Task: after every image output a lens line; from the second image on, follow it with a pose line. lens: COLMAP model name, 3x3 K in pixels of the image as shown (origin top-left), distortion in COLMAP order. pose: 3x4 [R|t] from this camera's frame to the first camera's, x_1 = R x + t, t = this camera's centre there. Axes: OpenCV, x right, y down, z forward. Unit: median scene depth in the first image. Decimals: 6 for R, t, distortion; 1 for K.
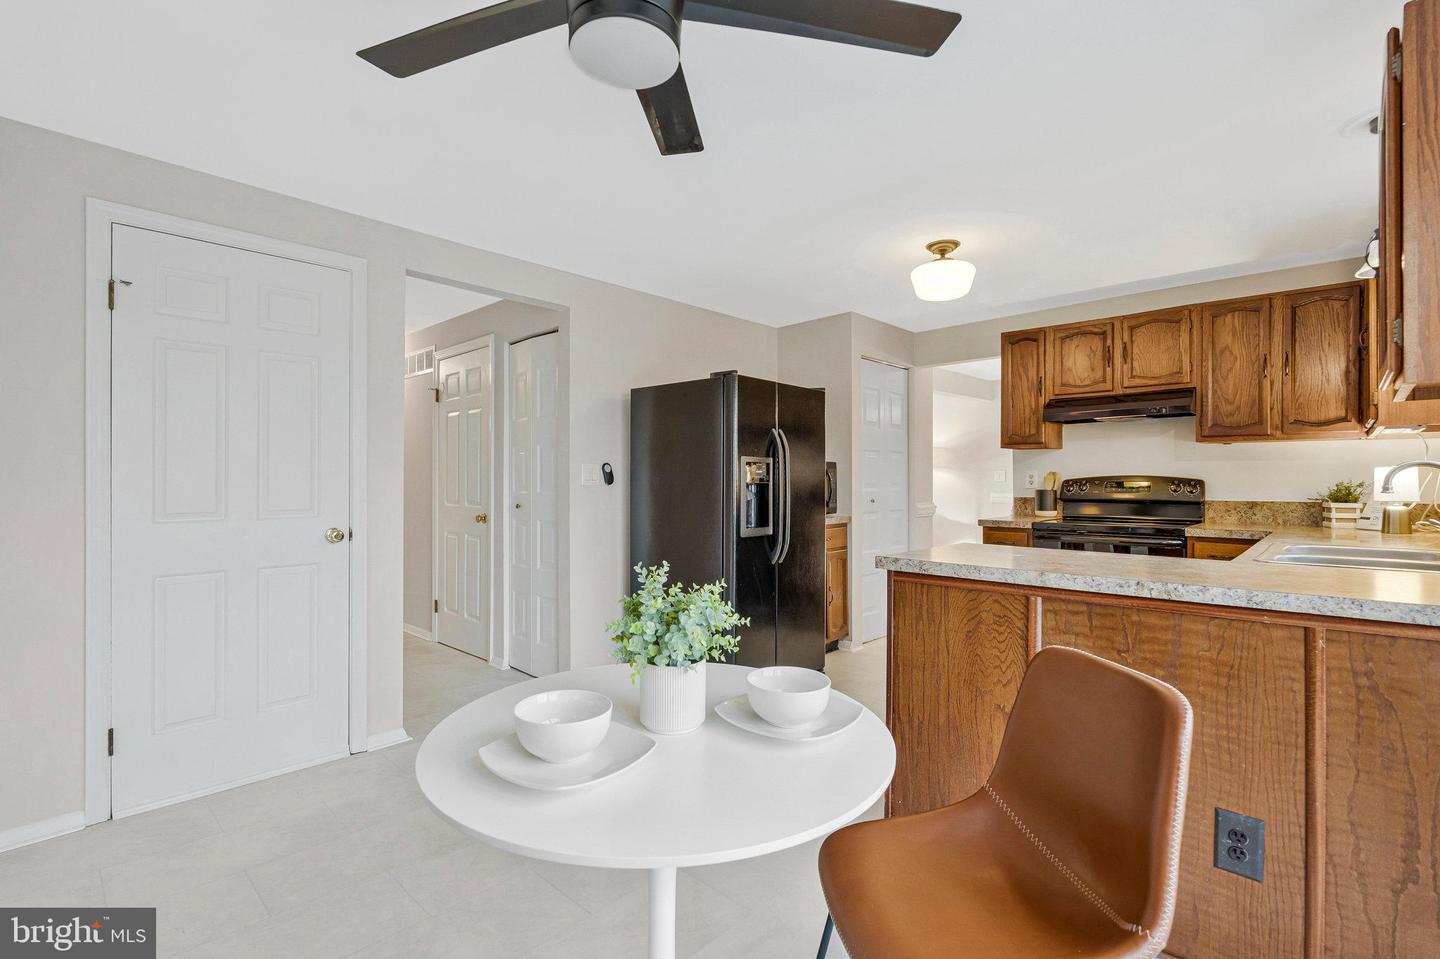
lens RADIAL K [[672.0, 0, 706.3], [0, 672.0, 477.8], [0, 0, 1]] dist [0.001418, 0.000167]
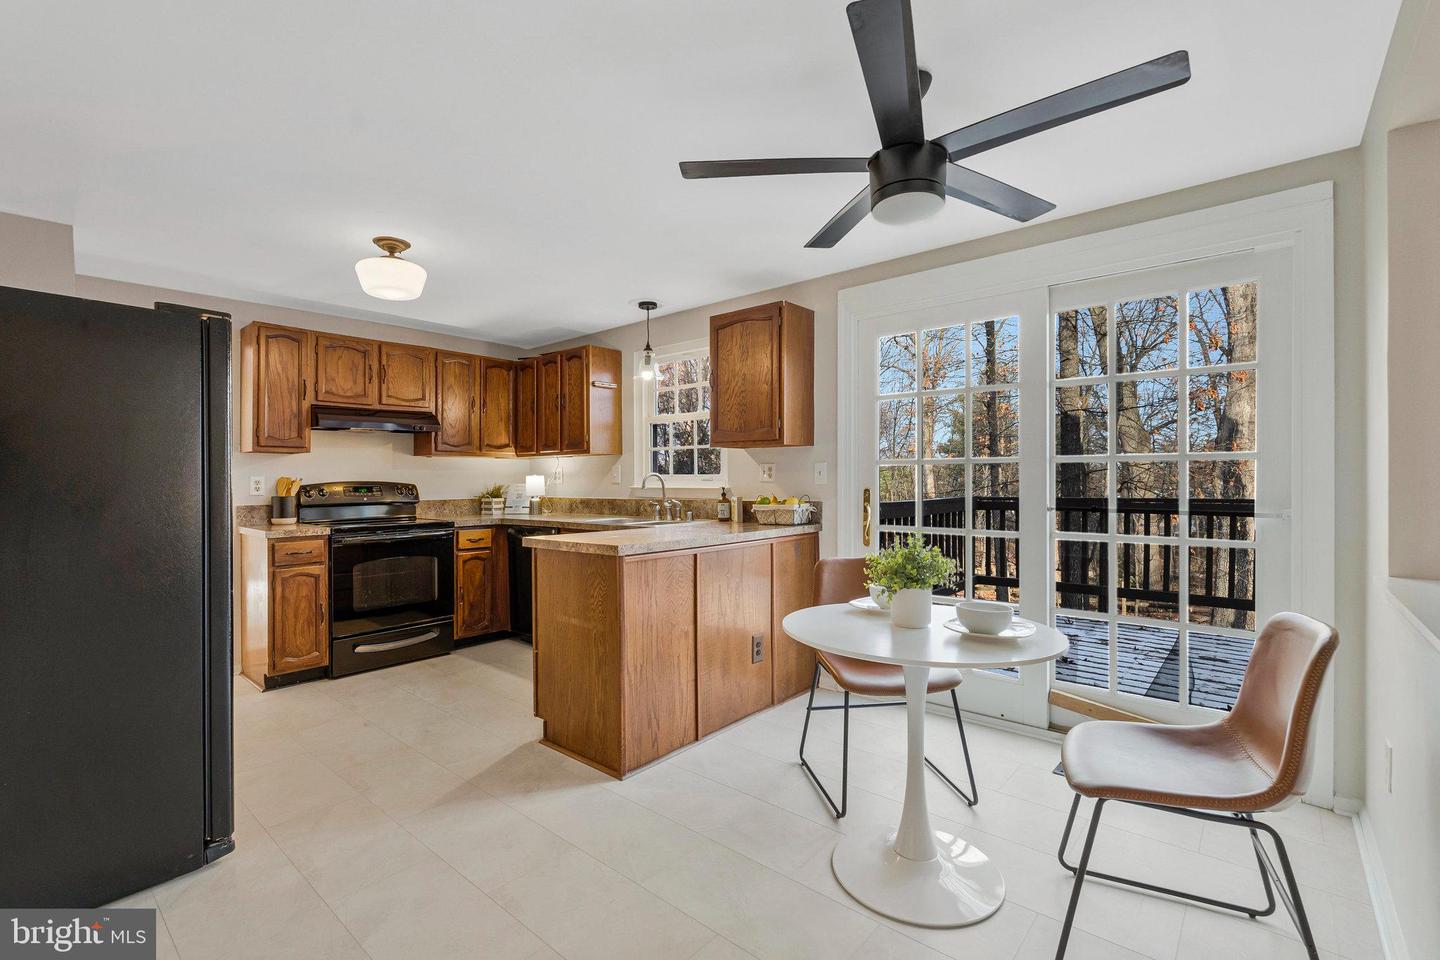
lens RADIAL K [[672.0, 0, 705.4], [0, 672.0, 479.8], [0, 0, 1]] dist [0.001418, 0.000167]
pose [[-0.055010, 0.001505, 0.998485, -0.573448], [0.007617, 0.999970, -0.001088, -0.000124], [-0.998457, 0.007545, -0.055020, 0.536858]]
